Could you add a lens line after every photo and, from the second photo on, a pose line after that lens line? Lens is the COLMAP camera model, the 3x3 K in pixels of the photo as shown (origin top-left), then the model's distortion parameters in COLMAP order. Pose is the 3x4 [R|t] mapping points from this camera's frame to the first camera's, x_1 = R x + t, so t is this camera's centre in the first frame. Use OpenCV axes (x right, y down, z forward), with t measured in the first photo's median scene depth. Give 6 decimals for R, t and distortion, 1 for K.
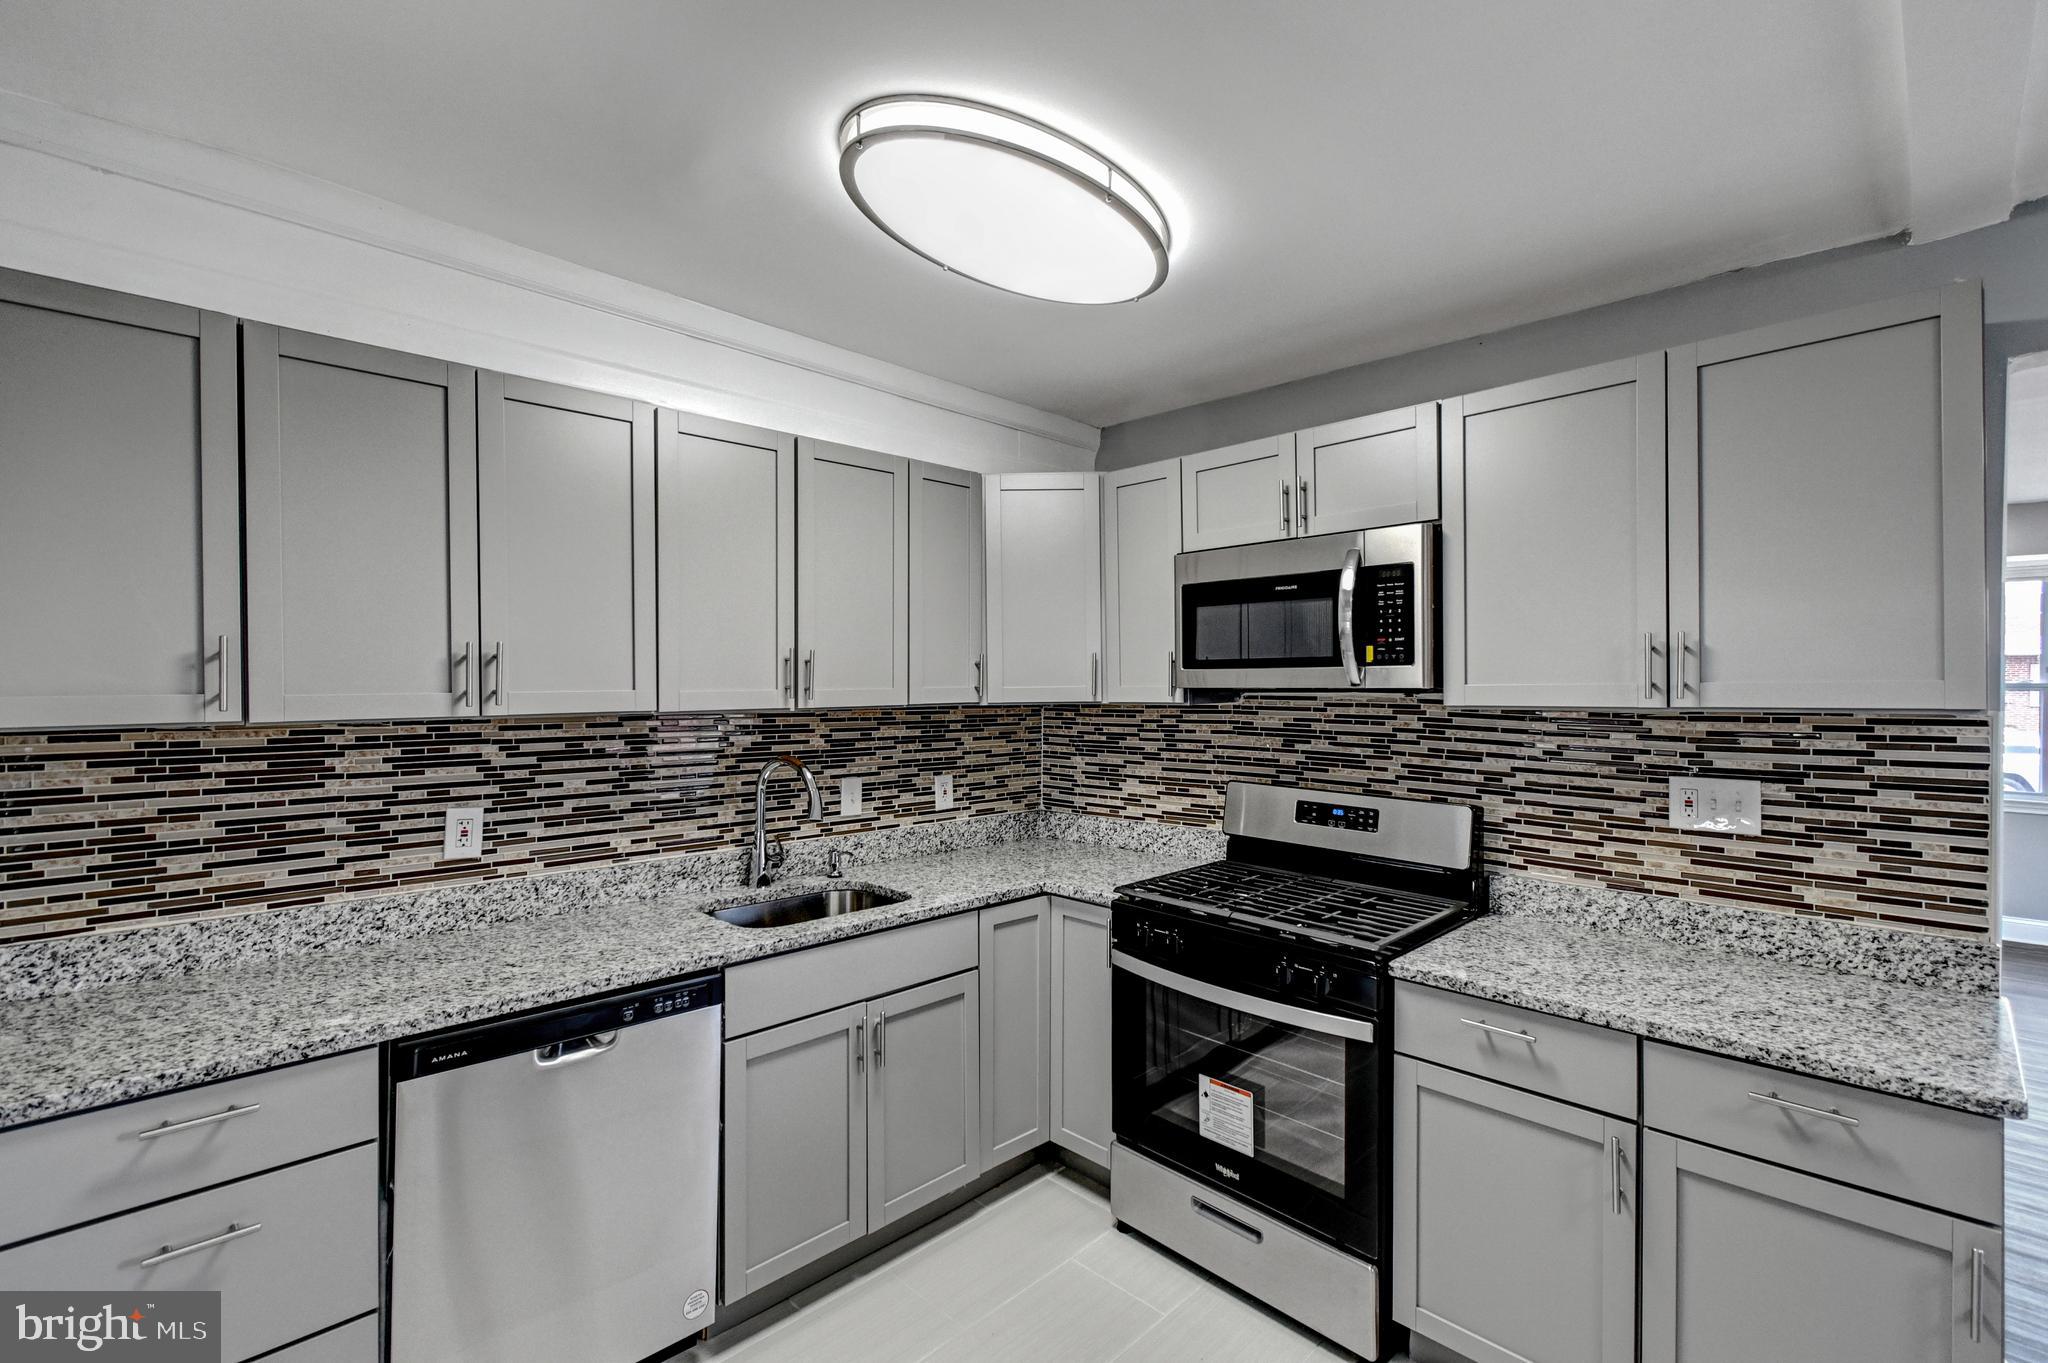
lens RADIAL K [[908.1, 0, 1031.9], [0, 908.1, 688.8], [0, 0, 1]] dist [0.006562, -0.002423]
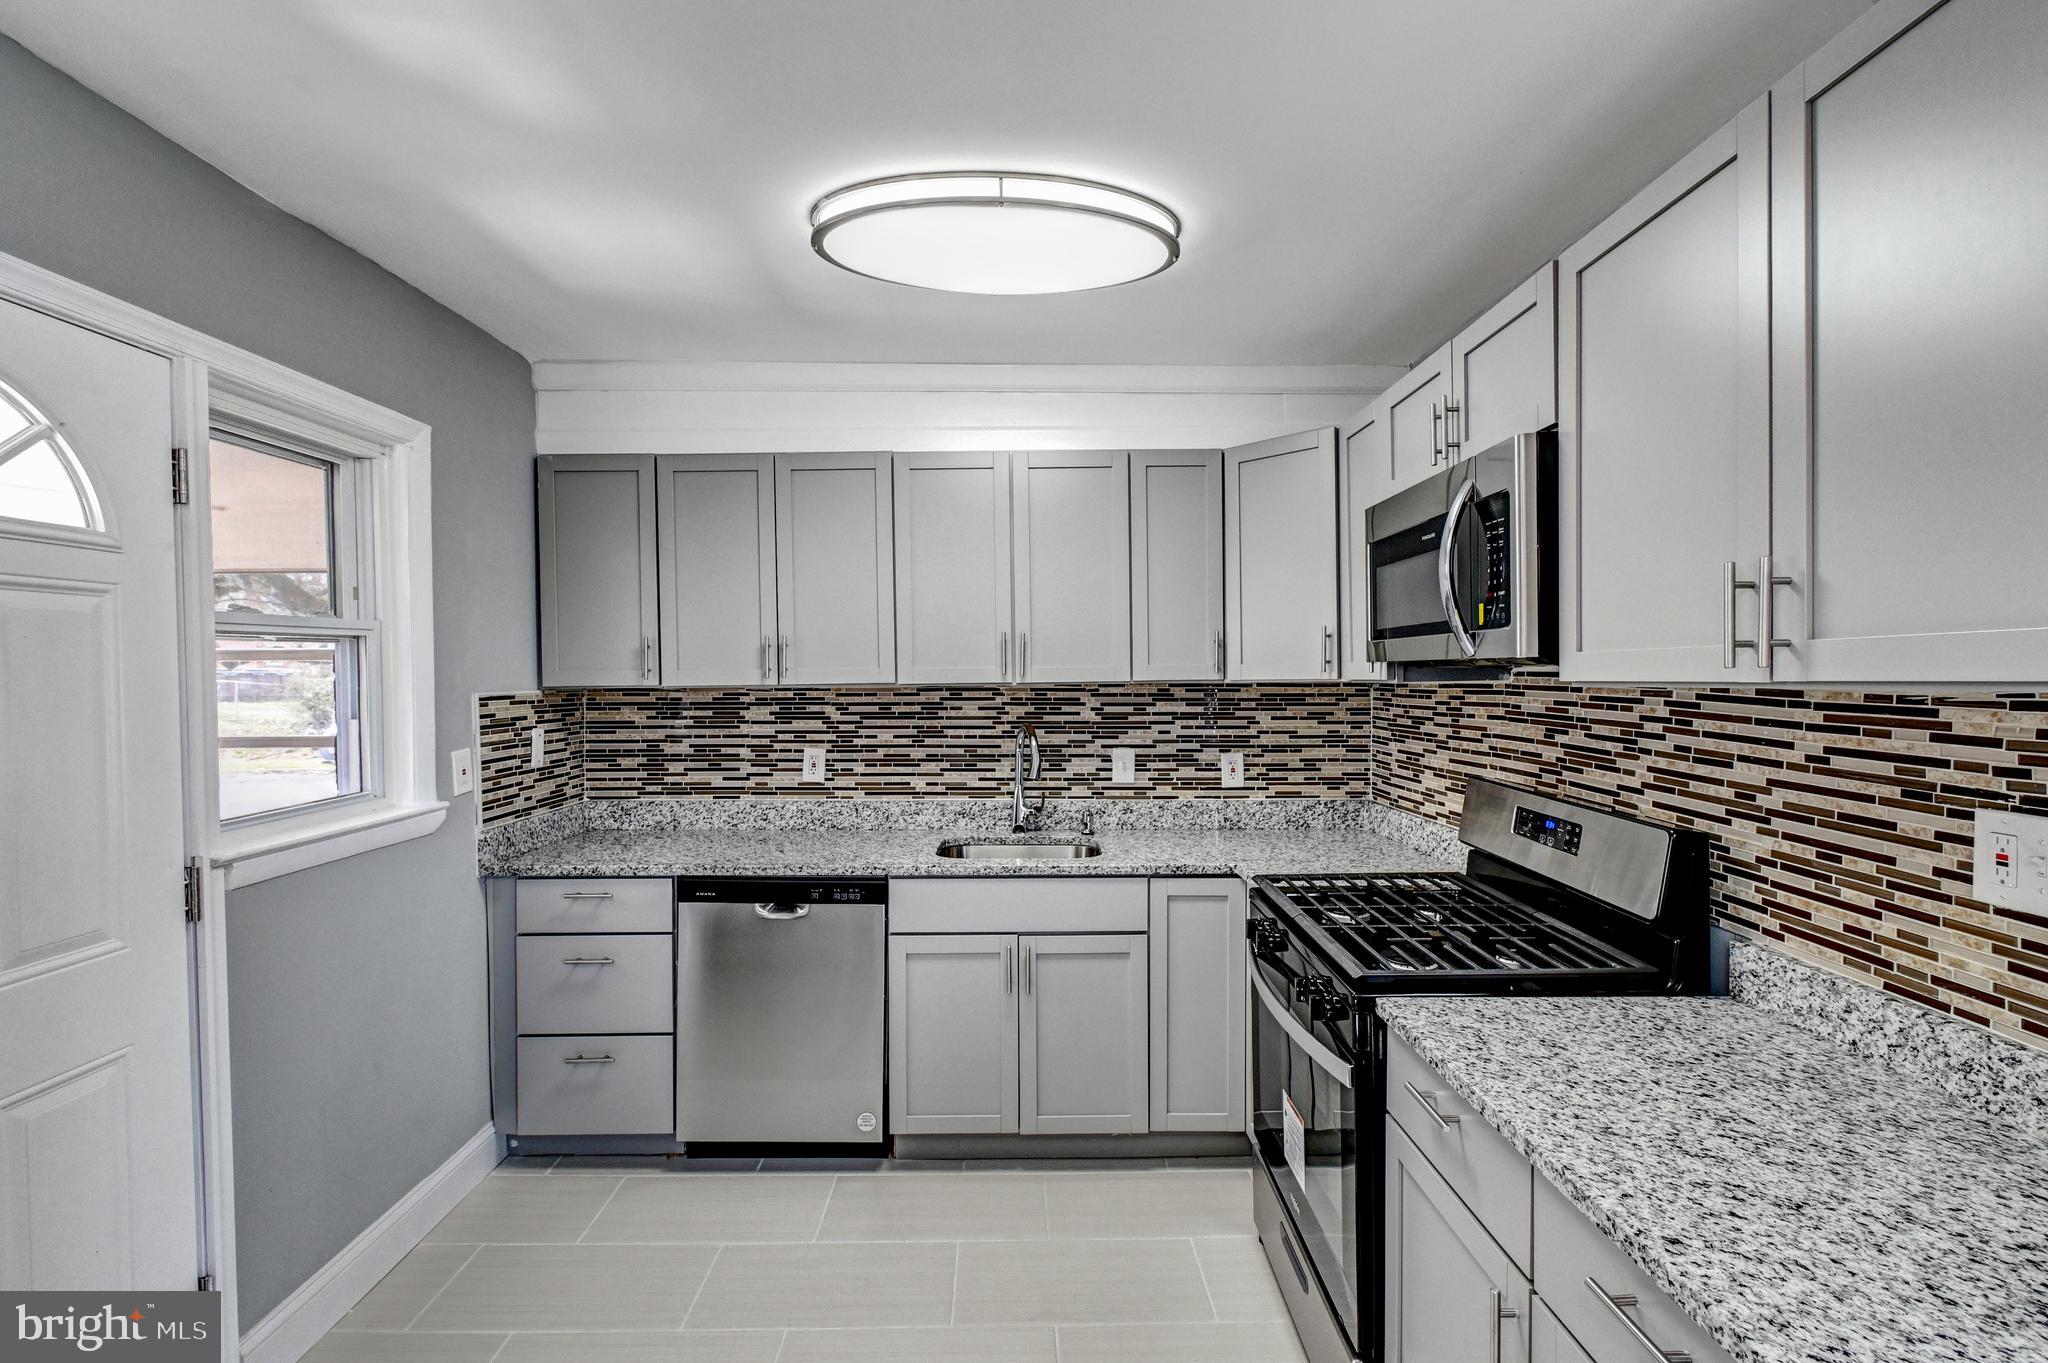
lens RADIAL K [[908.1, 0, 1031.0], [0, 908.1, 683.8], [0, 0, 1]] dist [0.006562, -0.002423]
pose [[0.715532, 0.005624, -0.698557, 0.652708], [0.001517, 0.999953, 0.009604, 0.012770], [0.698578, -0.007932, 0.715490, 0.187705]]
